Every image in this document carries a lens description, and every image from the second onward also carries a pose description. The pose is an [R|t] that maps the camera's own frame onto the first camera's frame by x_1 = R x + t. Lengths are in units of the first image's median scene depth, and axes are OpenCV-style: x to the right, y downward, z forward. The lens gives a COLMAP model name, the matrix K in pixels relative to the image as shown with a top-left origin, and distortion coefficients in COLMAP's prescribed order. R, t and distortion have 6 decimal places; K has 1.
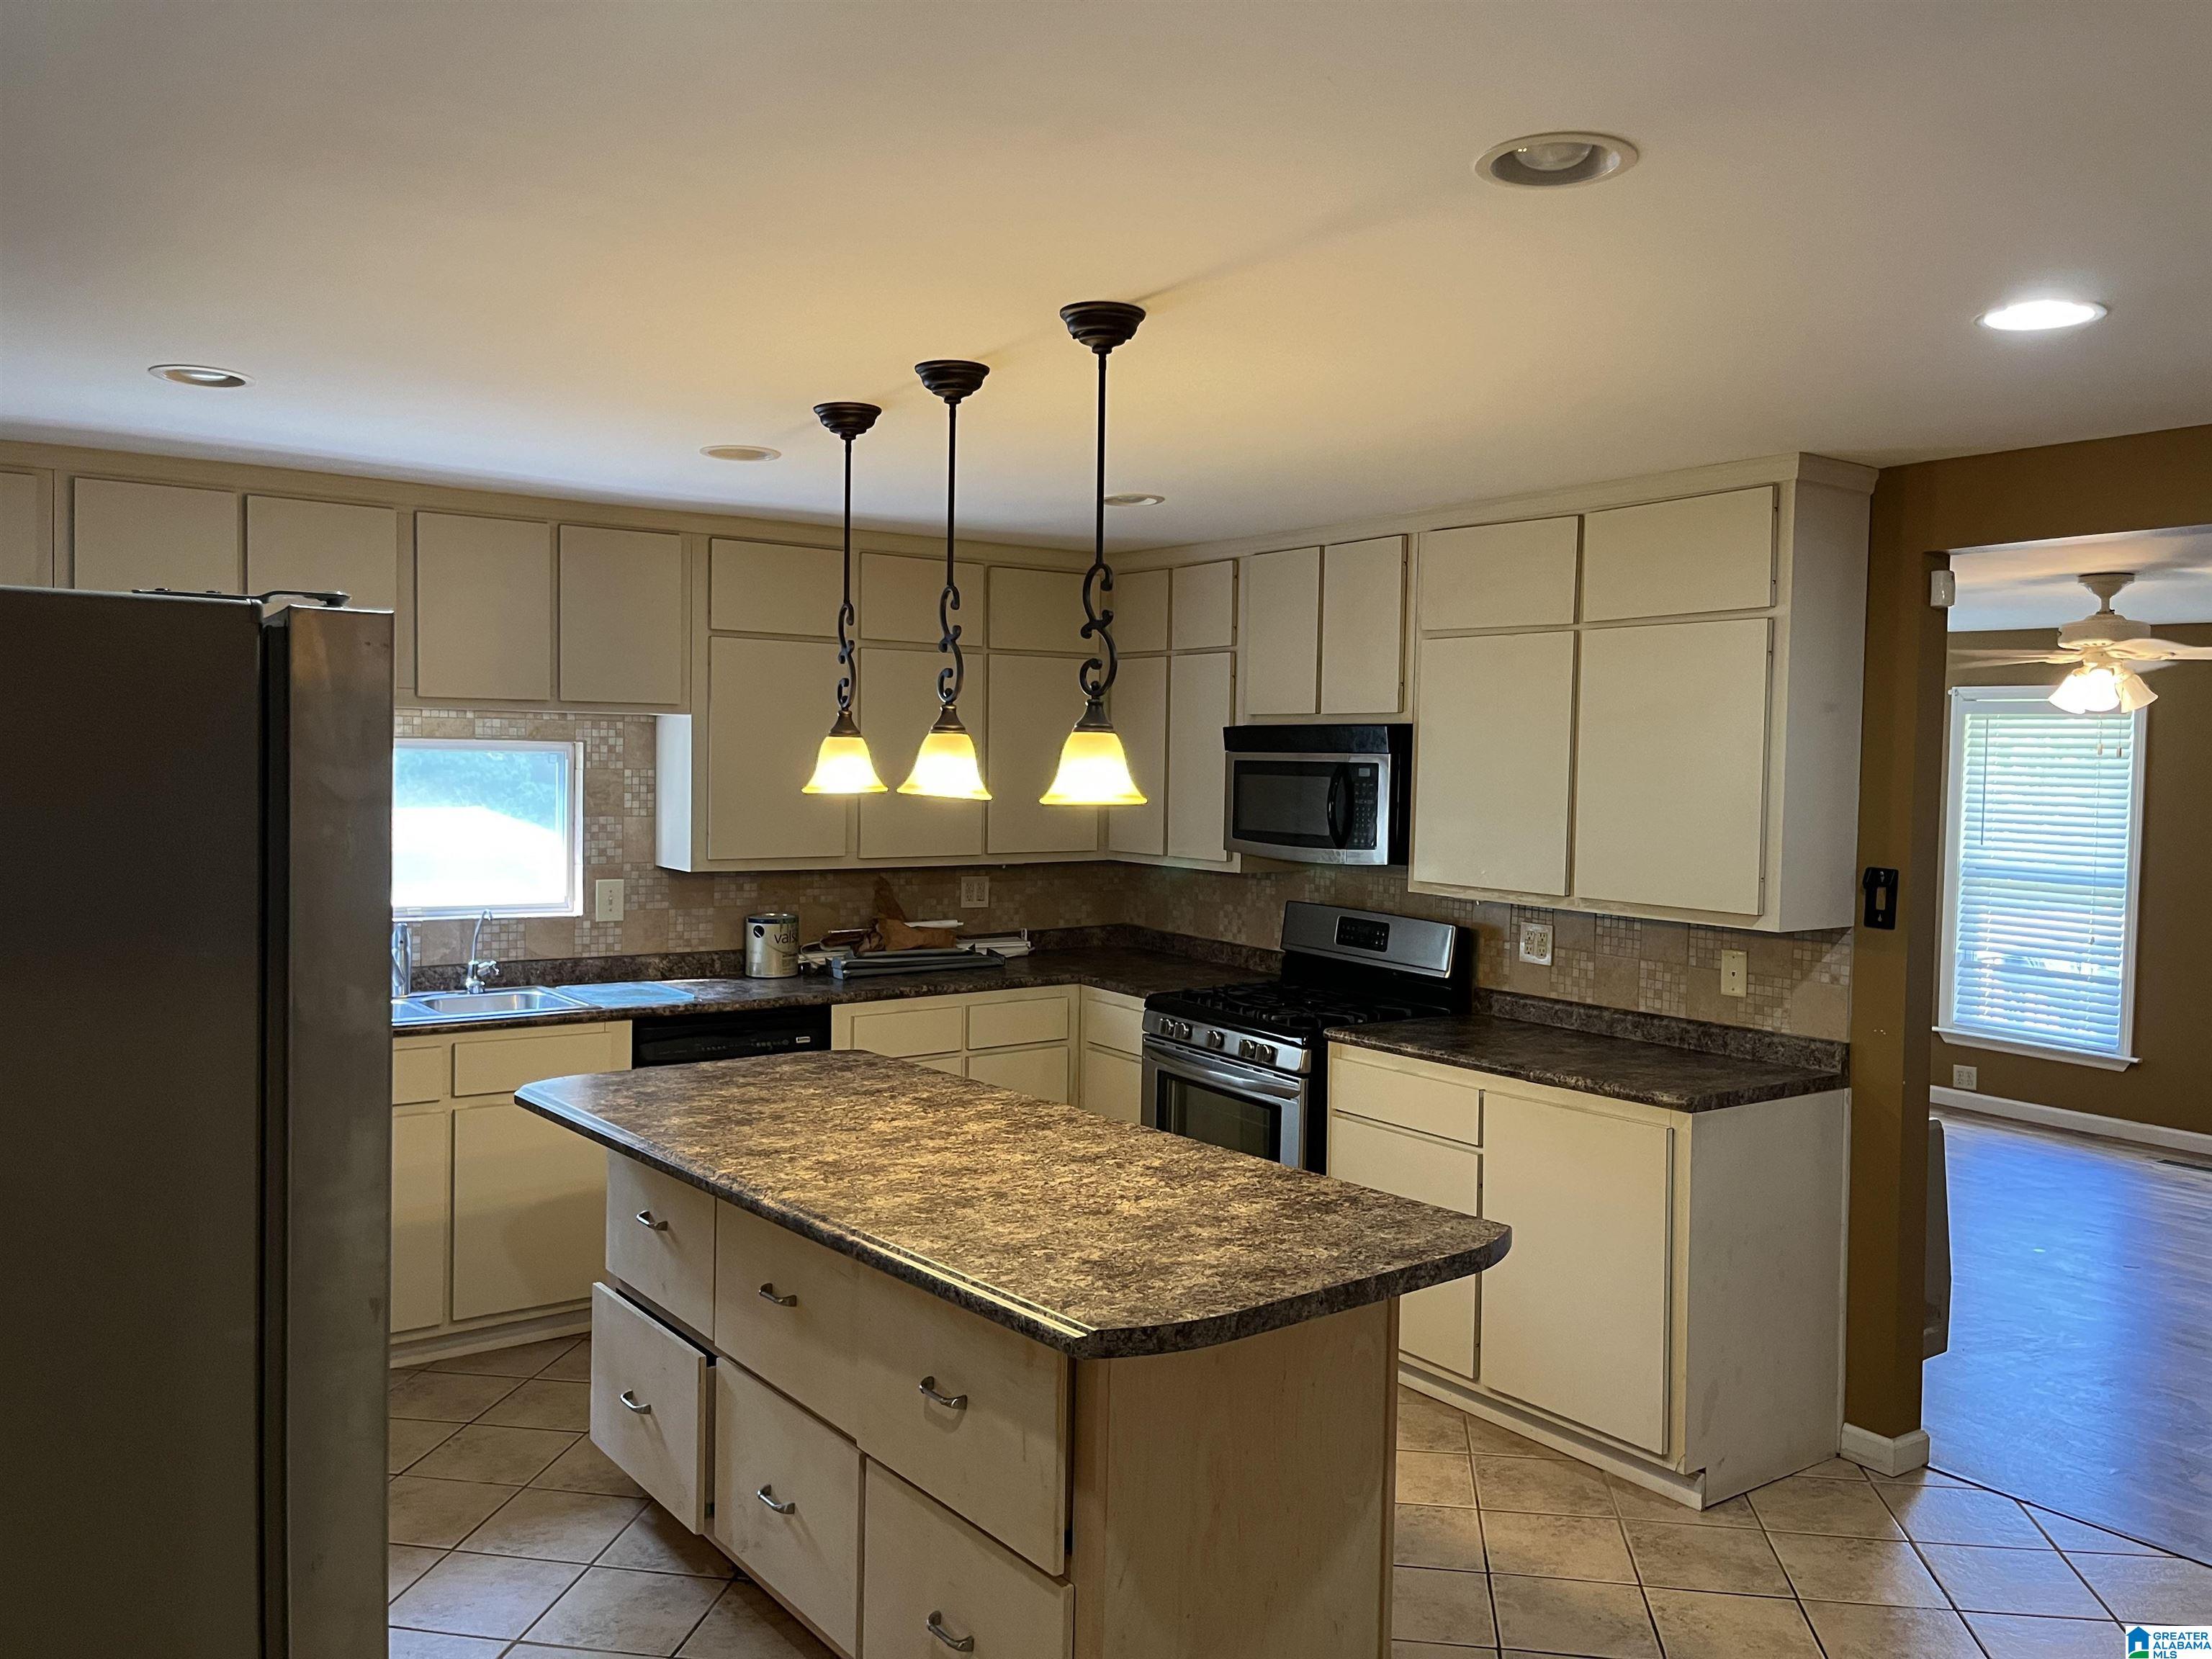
lens RADIAL K [[1662.6, 0, 1117.1], [0, 1662.6, 825.8], [0, 0, 1]] dist [0.067228, -0.094939]
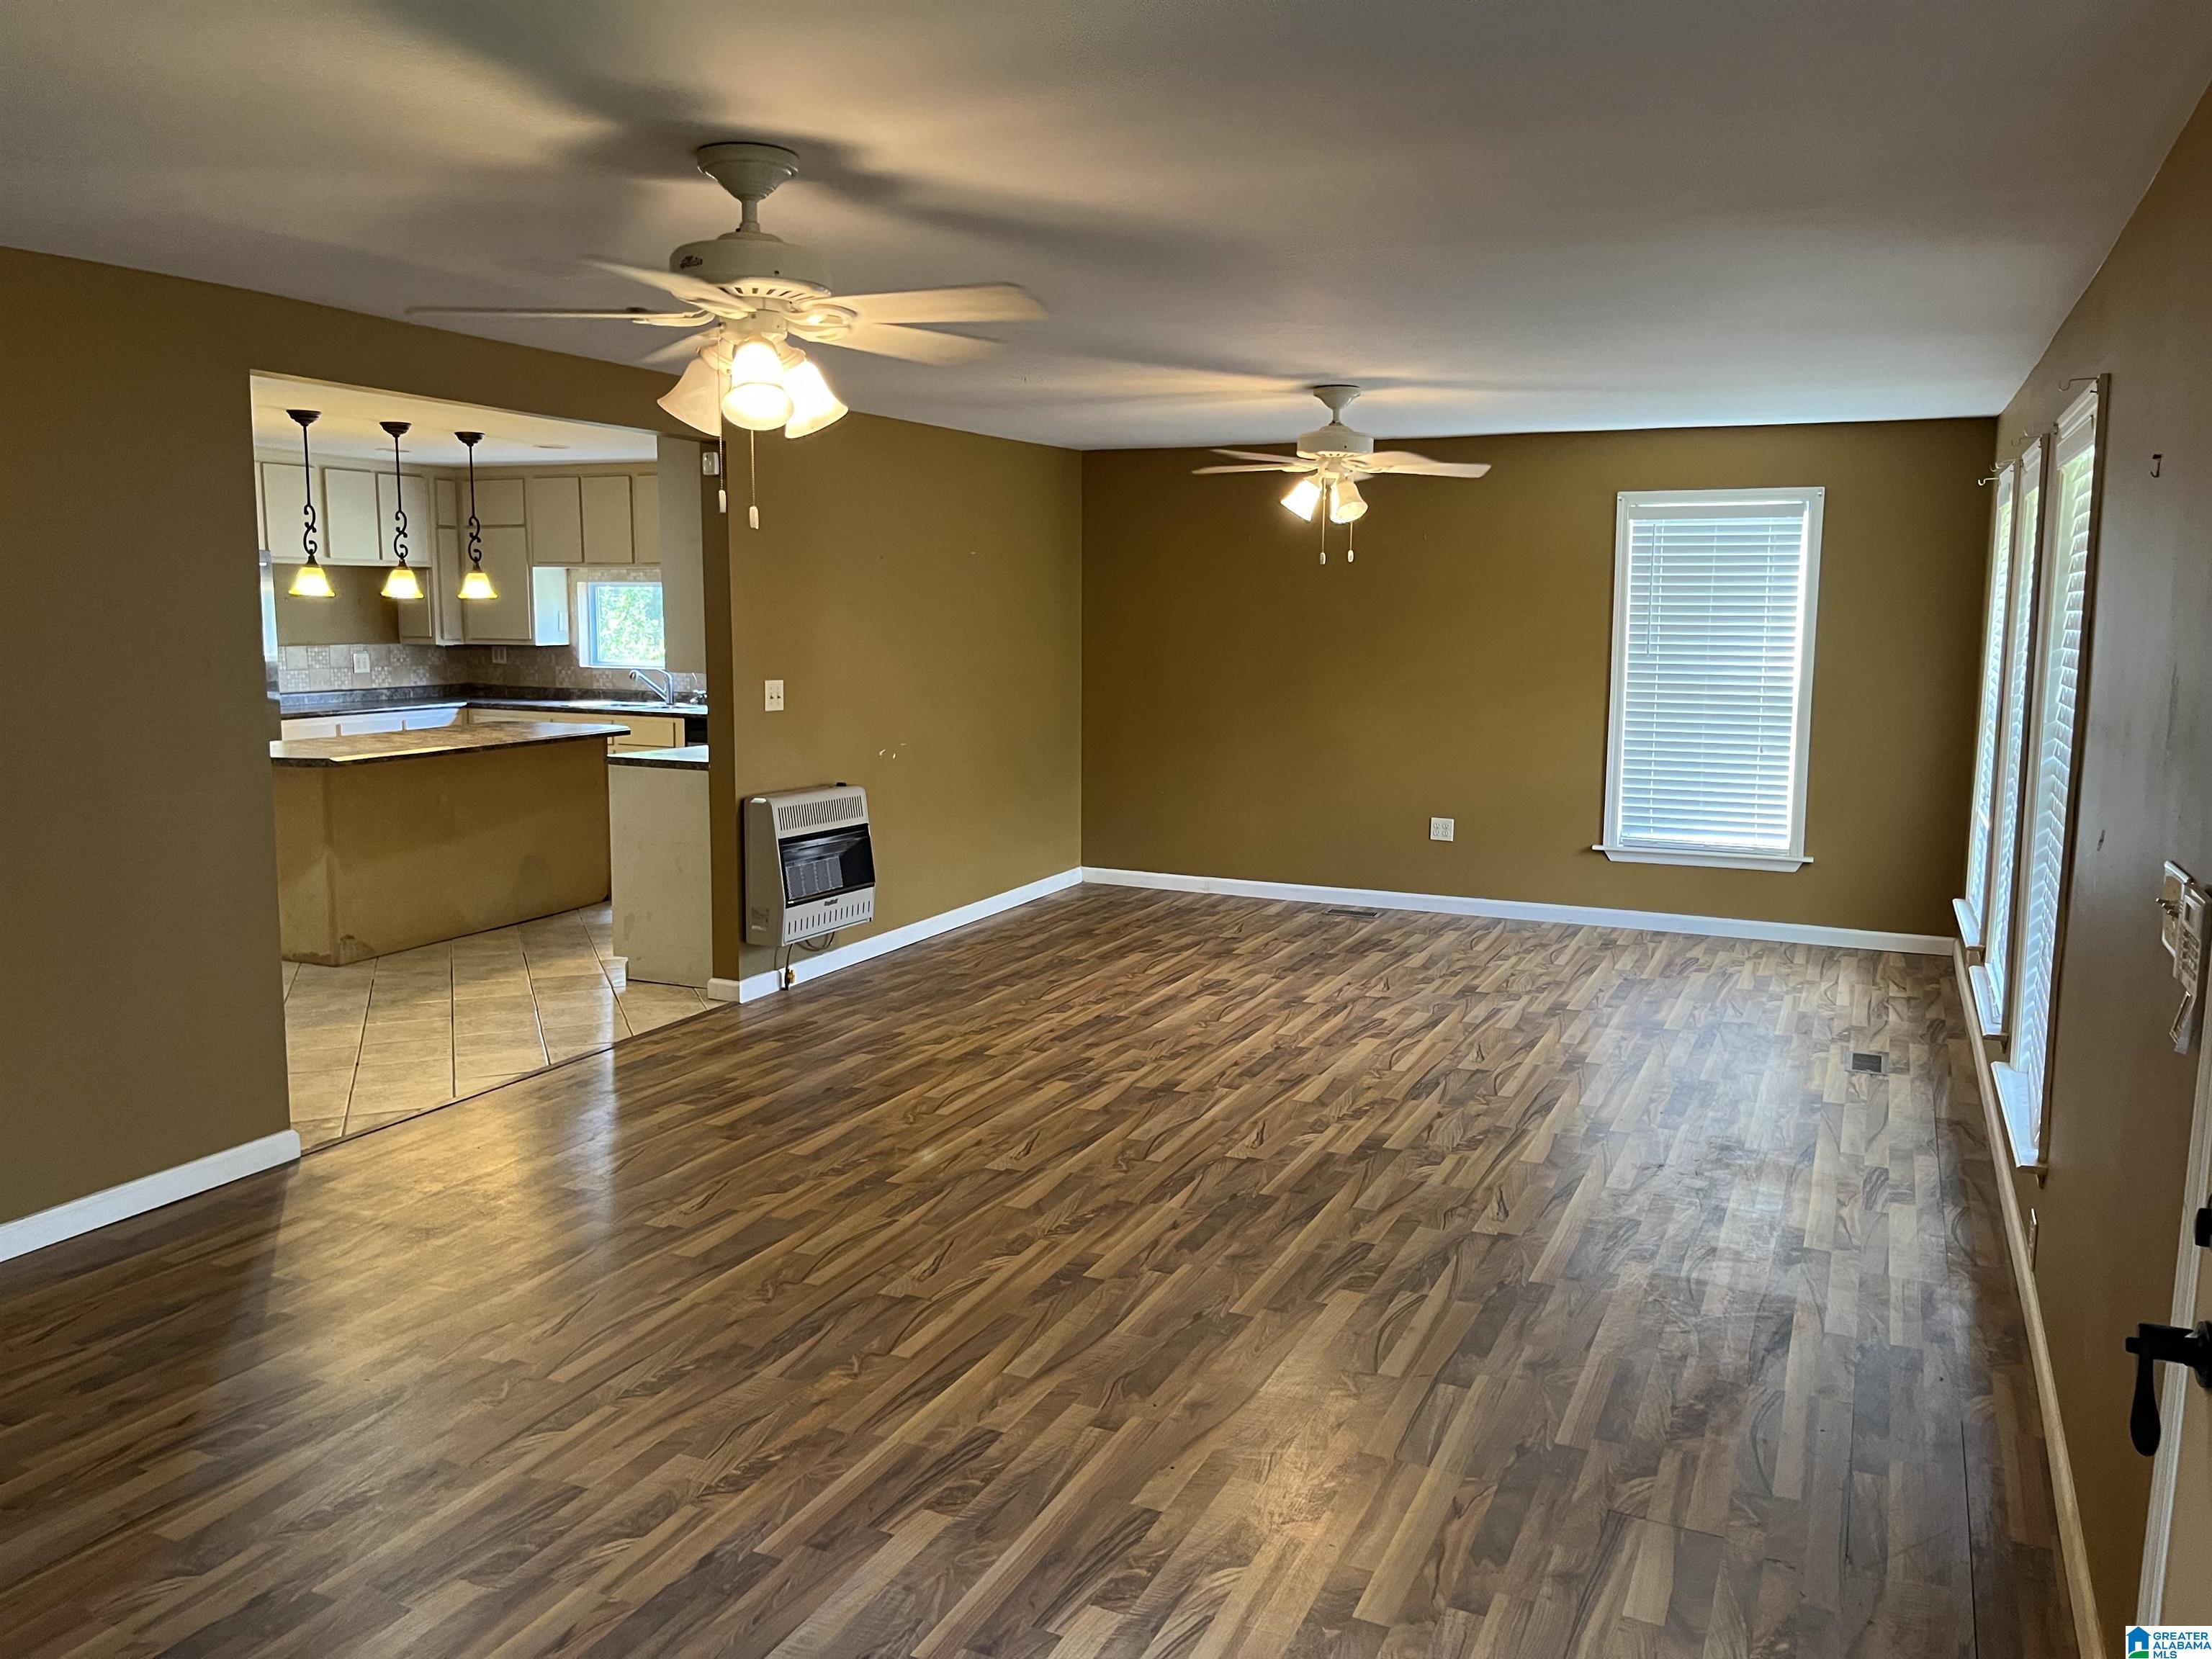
lens RADIAL K [[1662.6, 0, 1096.7], [0, 1662.6, 832.5], [0, 0, 1]] dist [0.067228, -0.094939]
pose [[0.490867, 0.104291, -0.864970, 1.587211], [-0.033617, 0.994337, 0.100812, 0.028894], [0.870586, -0.020407, 0.491594, 0.389347]]
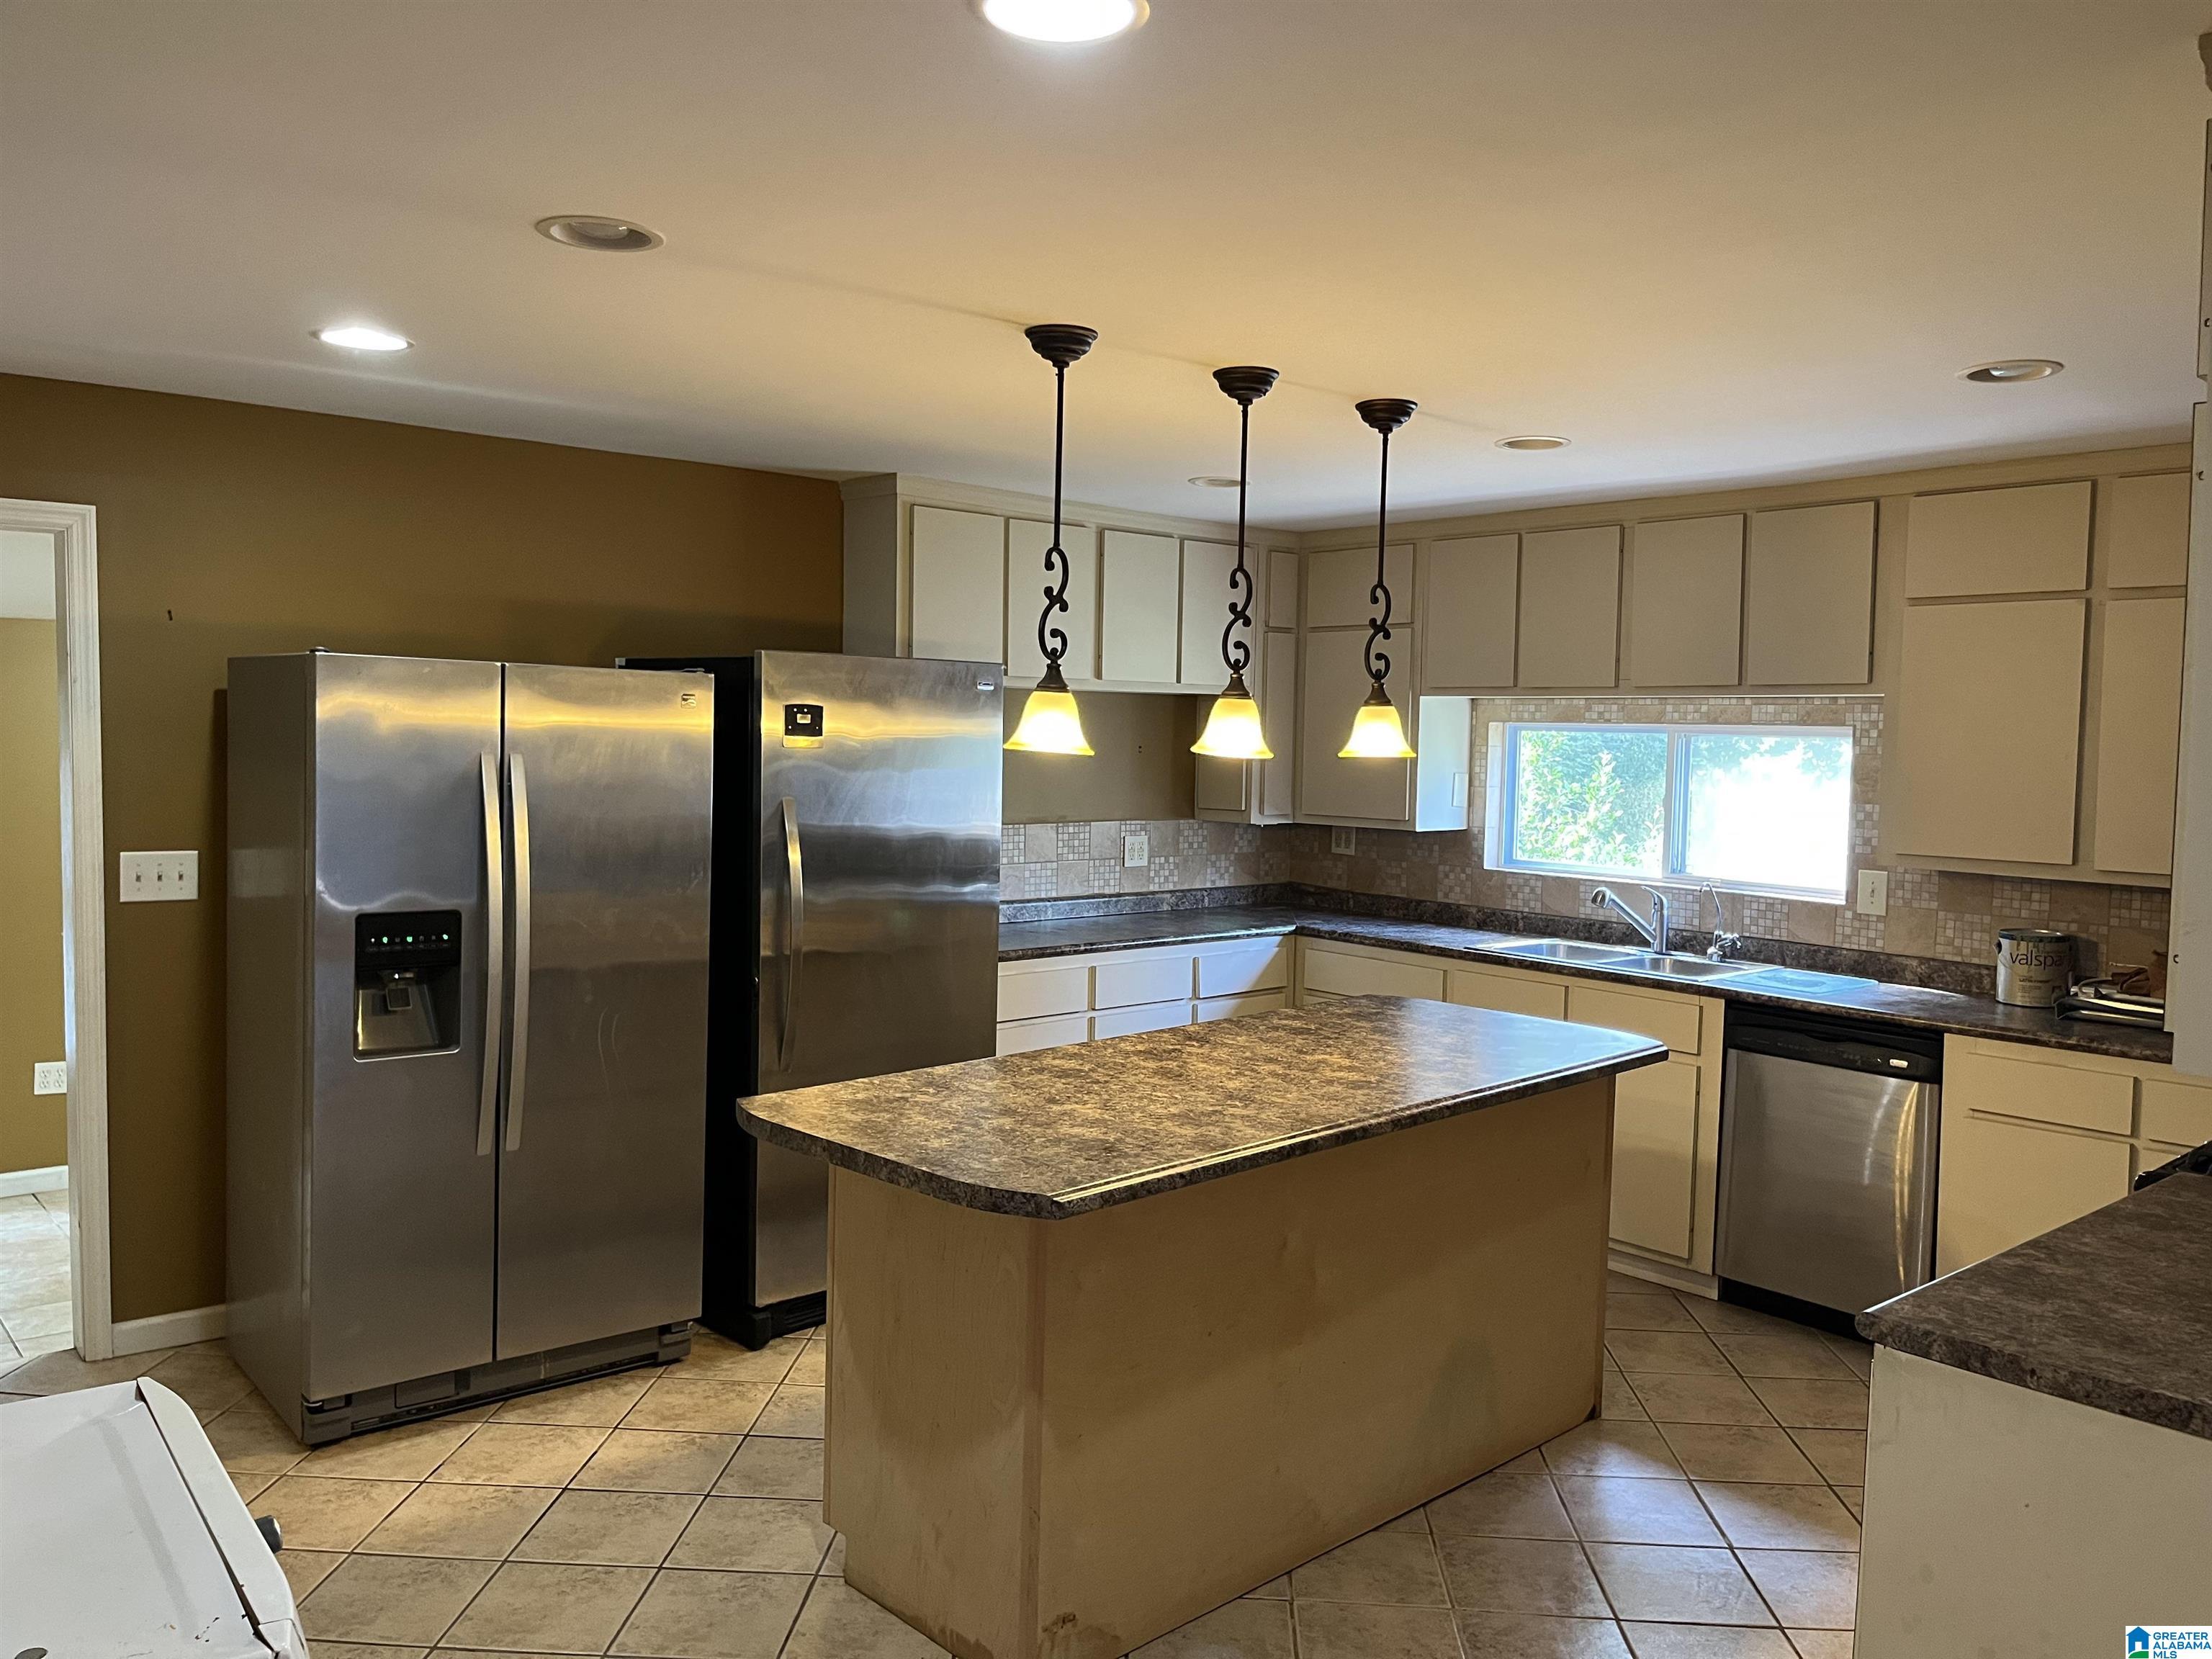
lens RADIAL K [[1662.6, 0, 1122.3], [0, 1662.6, 826.5], [0, 0, 1]] dist [0.067228, -0.094939]
pose [[0.095195, 0.042440, -0.994554, 0.608554], [-0.058502, 0.997602, 0.036970, -0.003233], [0.993738, 0.054664, 0.097450, 0.484861]]
